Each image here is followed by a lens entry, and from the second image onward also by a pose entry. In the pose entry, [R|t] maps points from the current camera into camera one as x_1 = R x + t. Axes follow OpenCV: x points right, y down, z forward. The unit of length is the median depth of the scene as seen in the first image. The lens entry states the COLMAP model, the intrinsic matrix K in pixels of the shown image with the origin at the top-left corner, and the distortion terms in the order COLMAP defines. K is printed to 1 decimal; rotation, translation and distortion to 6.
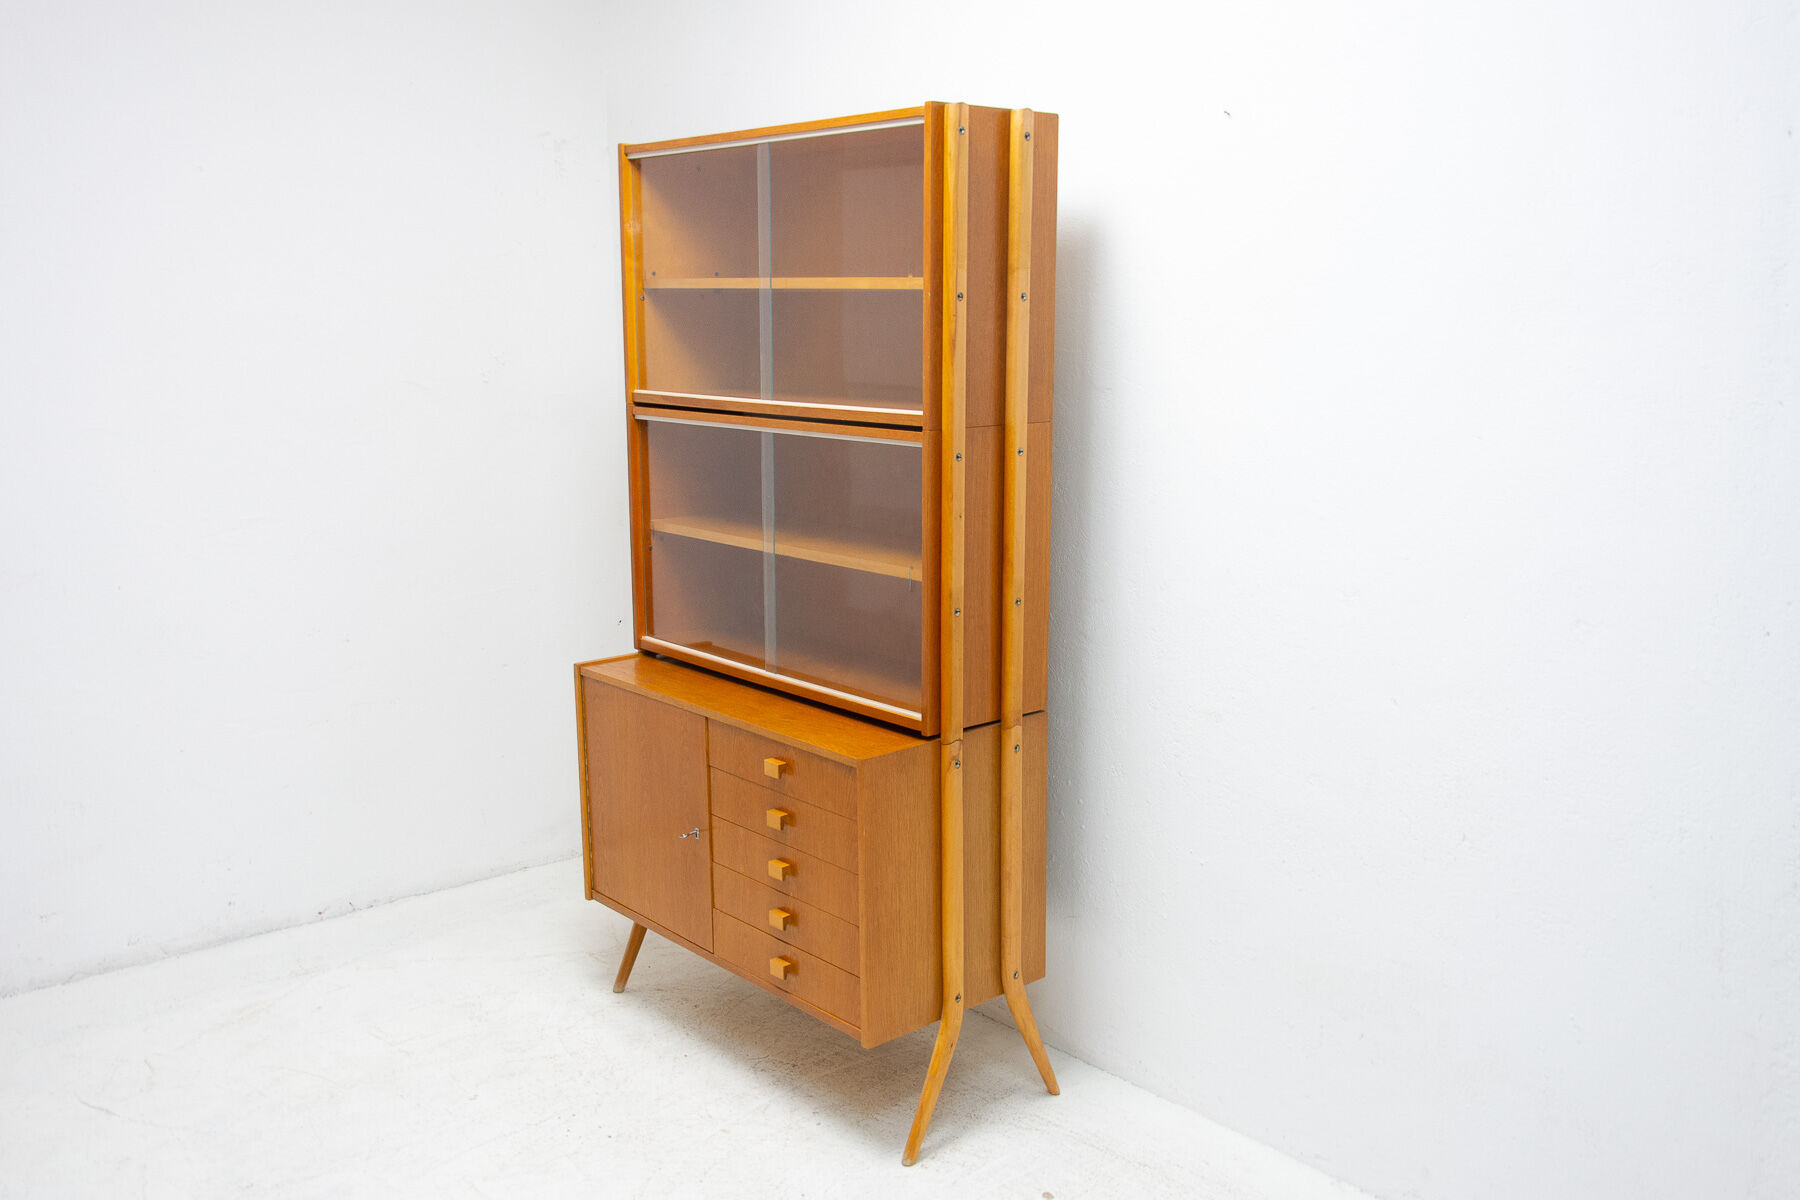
lens RADIAL K [[1656.6, 0, 841.4], [0, 1656.6, 628.6], [0, 0, 1]] dist [-0.037793, 0.000000]
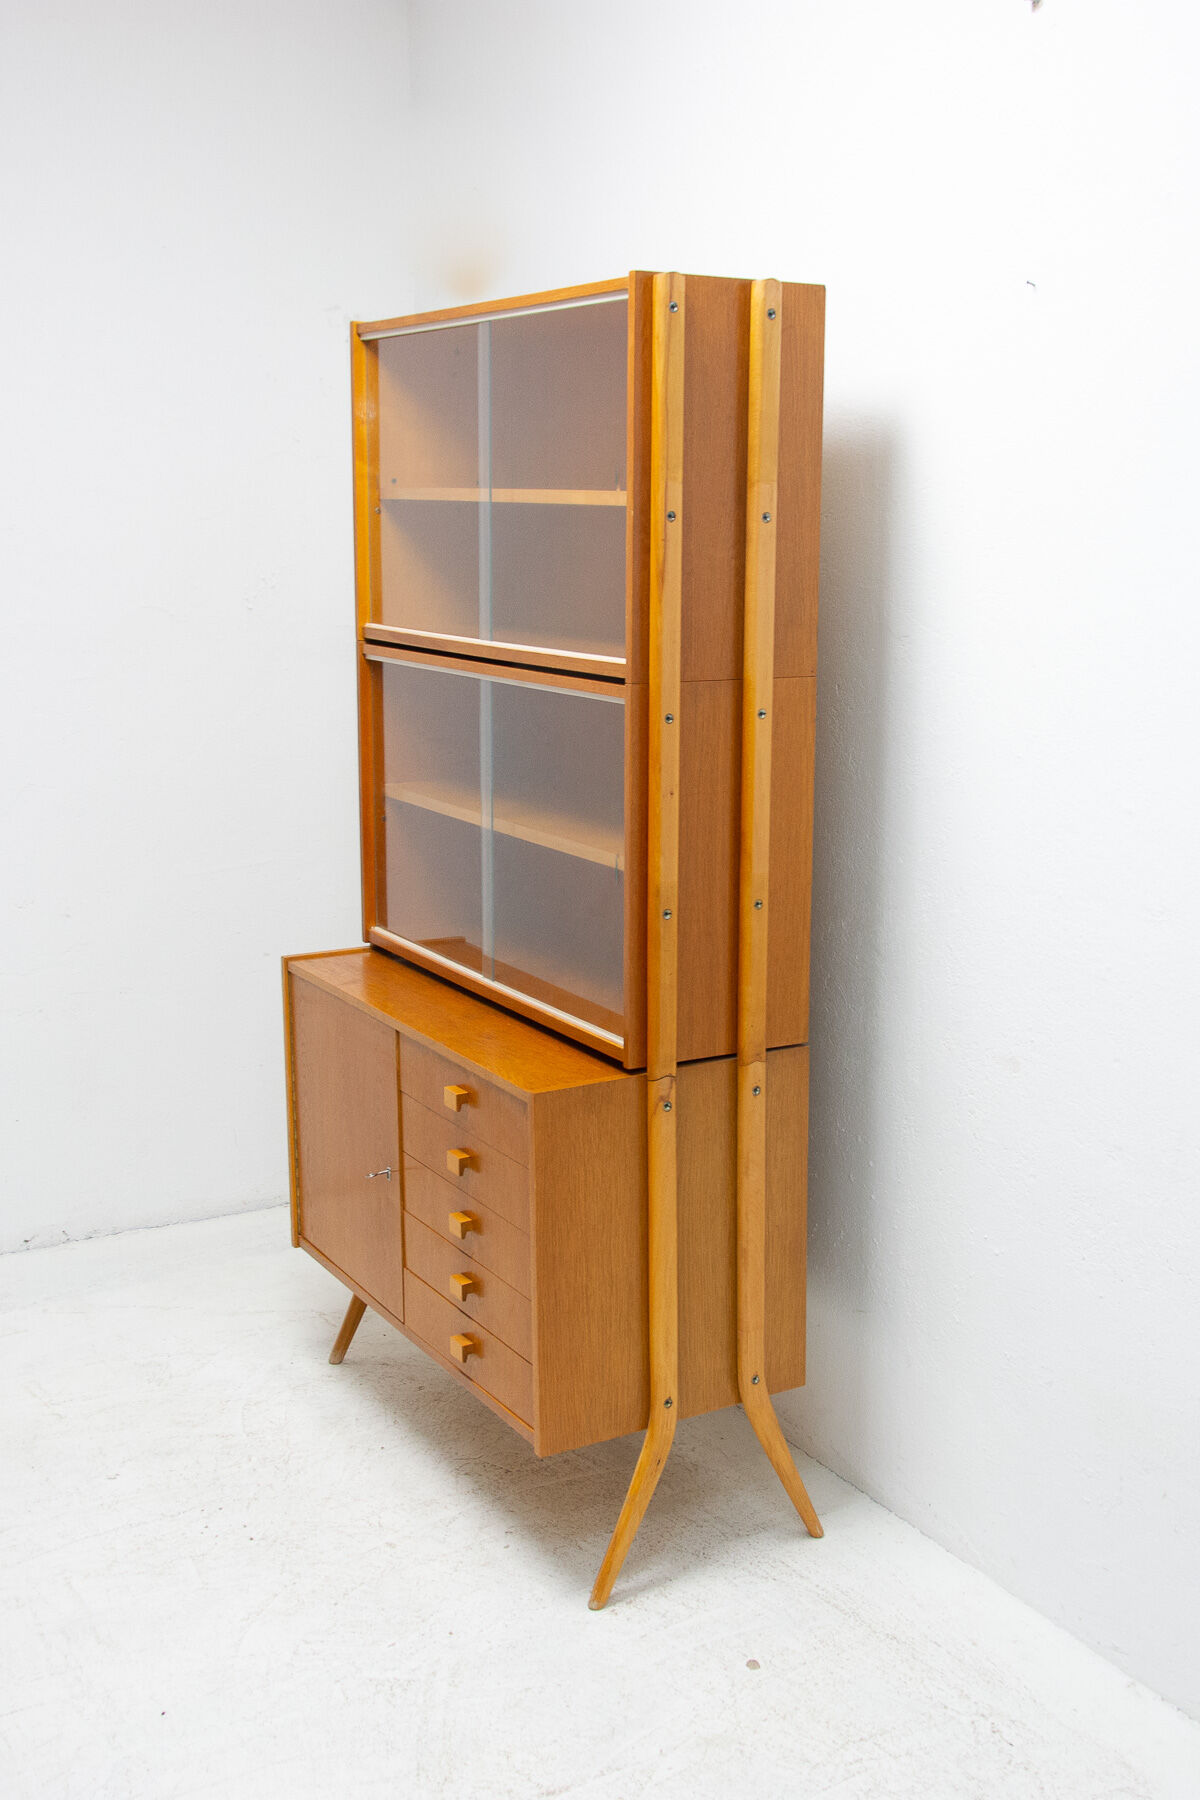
lens RADIAL K [[2082.2, 0, 639.9], [0, 2082.2, 897.4], [0, 0, 1]] dist [-0.042121, 0.000000]
pose [[0.987154, 0.042478, -0.154023, 0.194674], [-0.044165, 0.998996, -0.007547, -0.009096], [0.153547, 0.014252, 0.988038, 0.015184]]
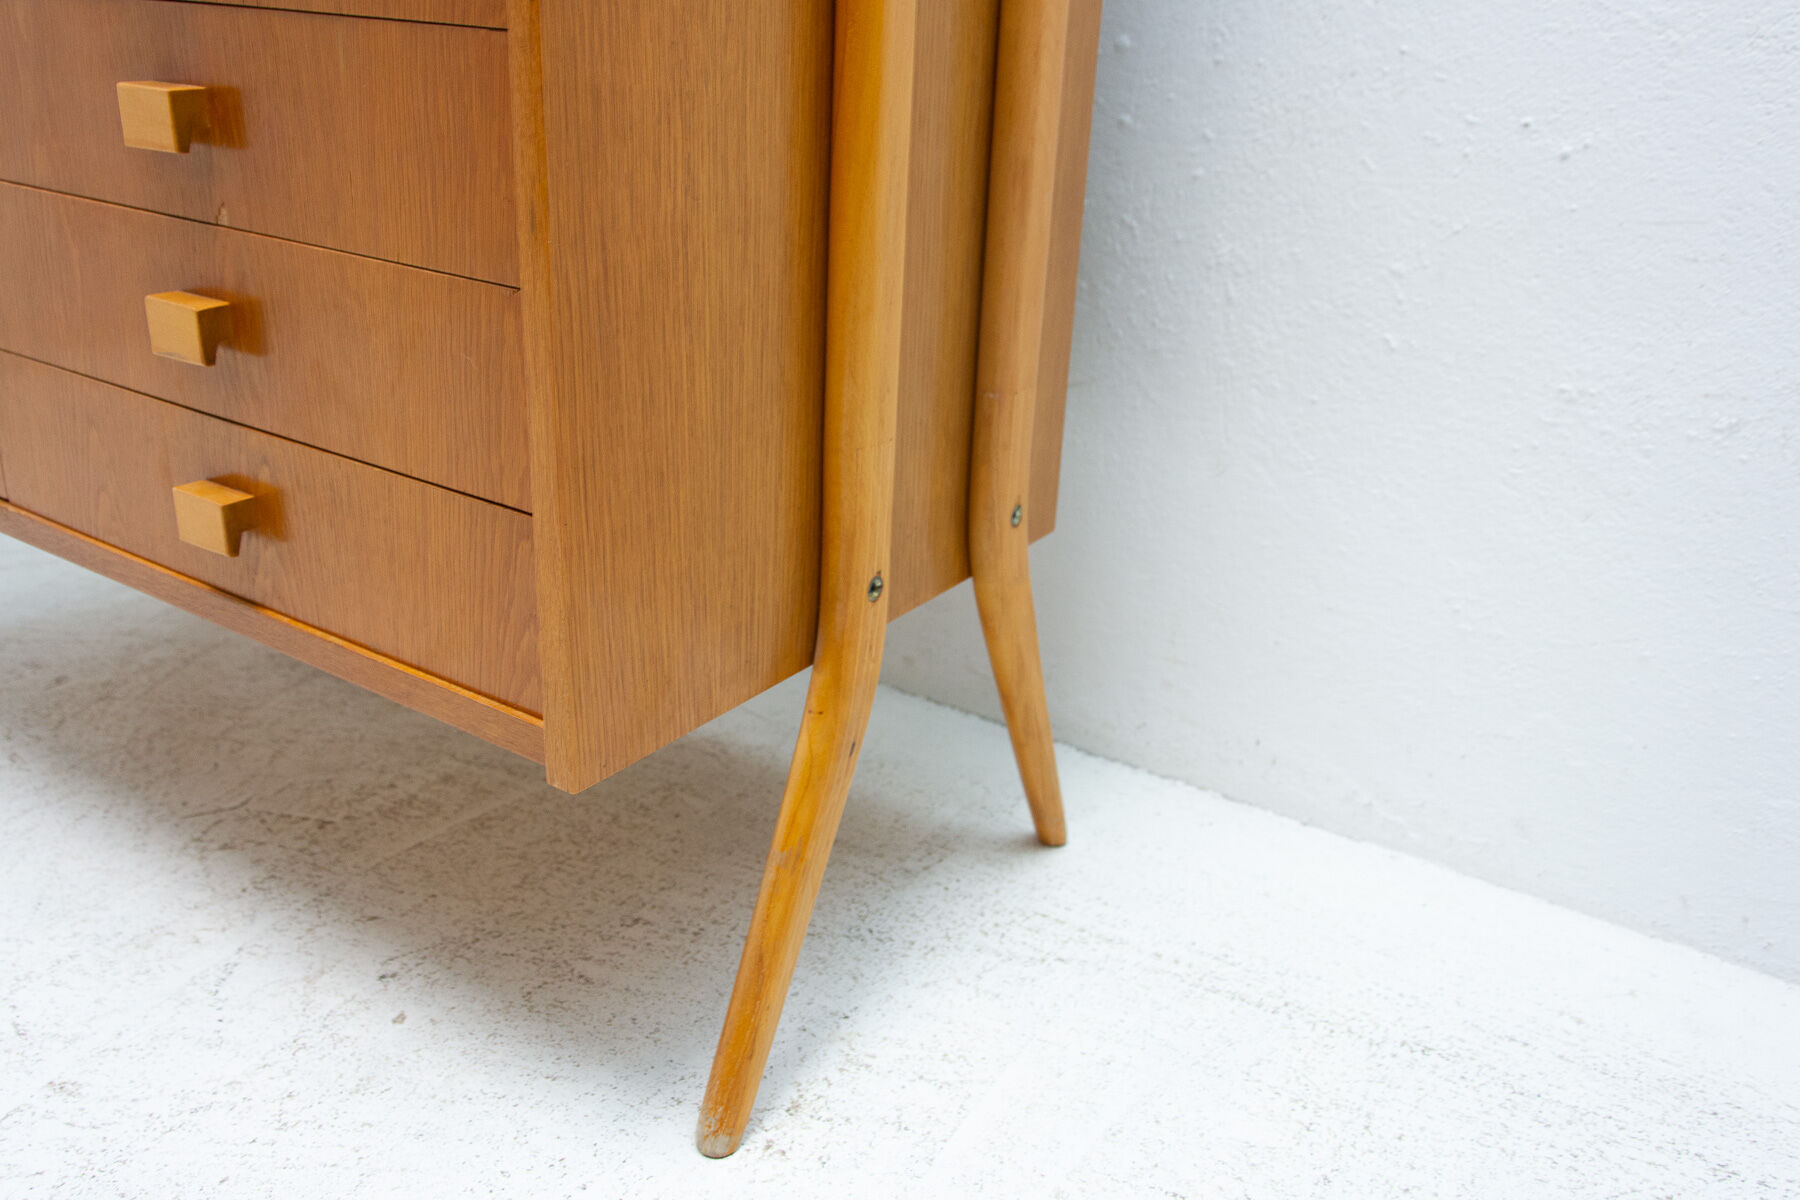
lens RADIAL K [[1502.5, 0, 913.6], [0, 1502.5, 616.2], [0, 0, 1]] dist [-0.039285, 0.013976]
pose [[0.951942, -0.053492, 0.301572, -0.002238], [-0.004944, 0.981819, 0.189757, 0.174573], [-0.306240, -0.182129, 0.934370, 0.734557]]
